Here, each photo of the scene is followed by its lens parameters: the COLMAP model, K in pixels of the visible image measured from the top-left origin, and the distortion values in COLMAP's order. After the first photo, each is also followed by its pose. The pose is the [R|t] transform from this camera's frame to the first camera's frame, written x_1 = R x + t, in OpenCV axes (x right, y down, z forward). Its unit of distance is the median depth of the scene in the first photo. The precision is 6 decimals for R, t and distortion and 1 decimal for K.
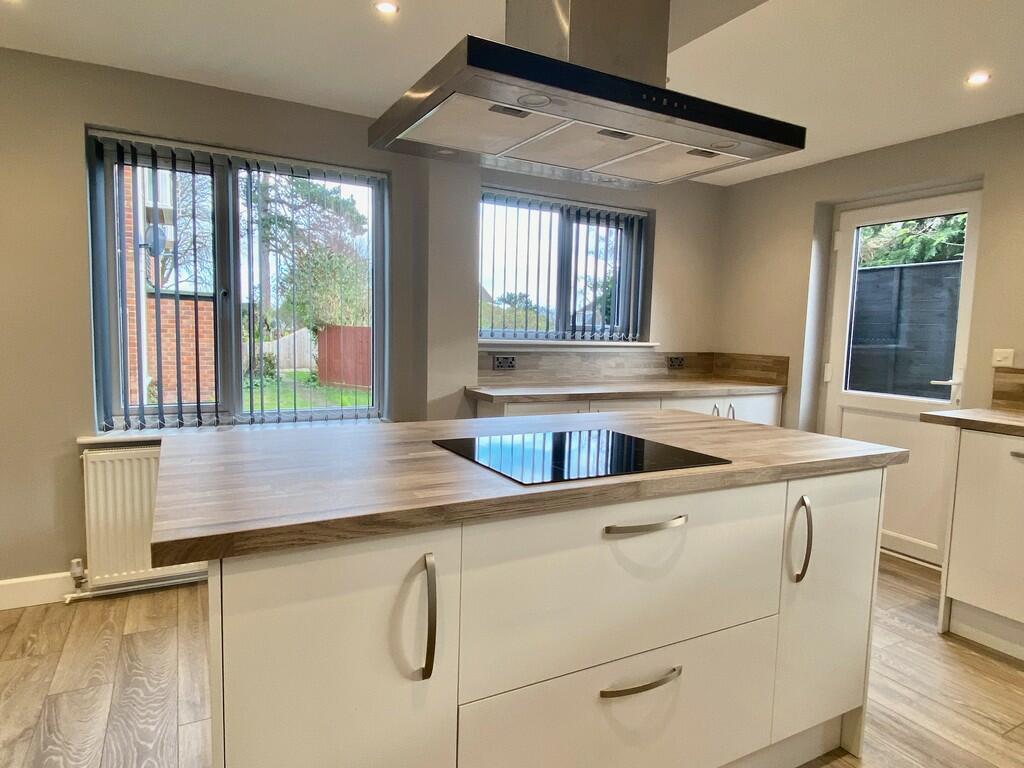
lens RADIAL K [[618.7, 0, 512.0], [0, 618.7, 384.0], [0, 0, 1]] dist [0.001719, -0.004684]
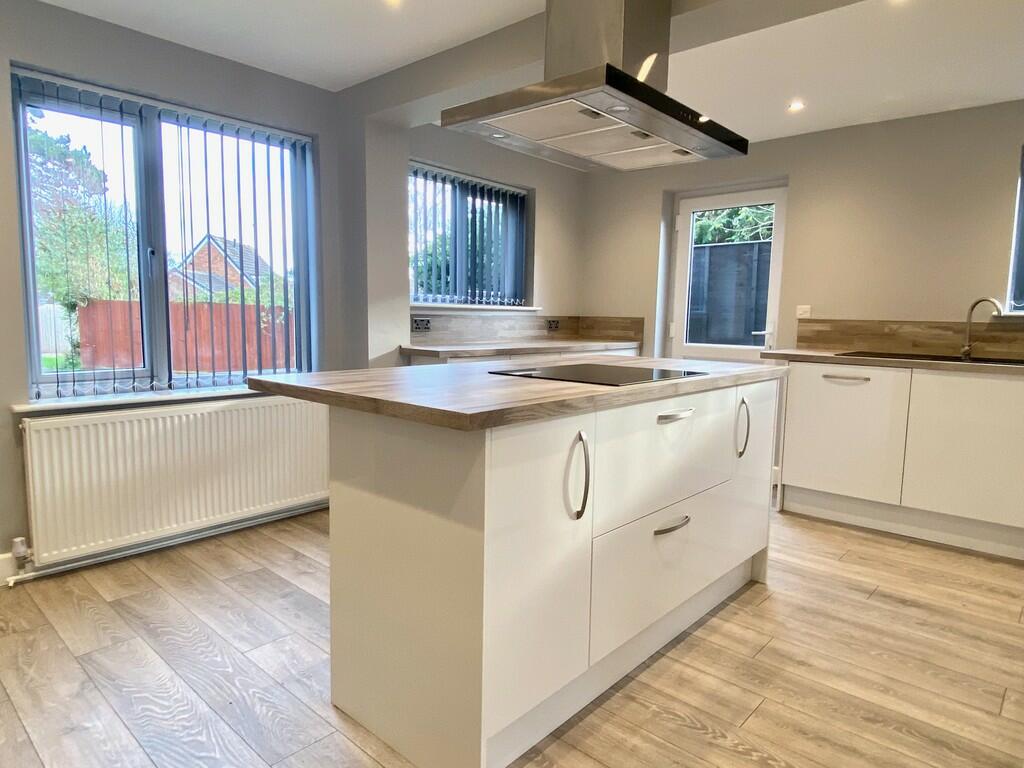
lens RADIAL K [[631.8, 0, 512.0], [0, 631.8, 384.0], [0, 0, 1]] dist [0.061504, -0.068587]
pose [[0.942595, -0.045250, 0.330859, -0.262360], [0.034849, 0.998696, 0.037306, 0.037284], [-0.332116, -0.023634, 0.942943, -0.109717]]
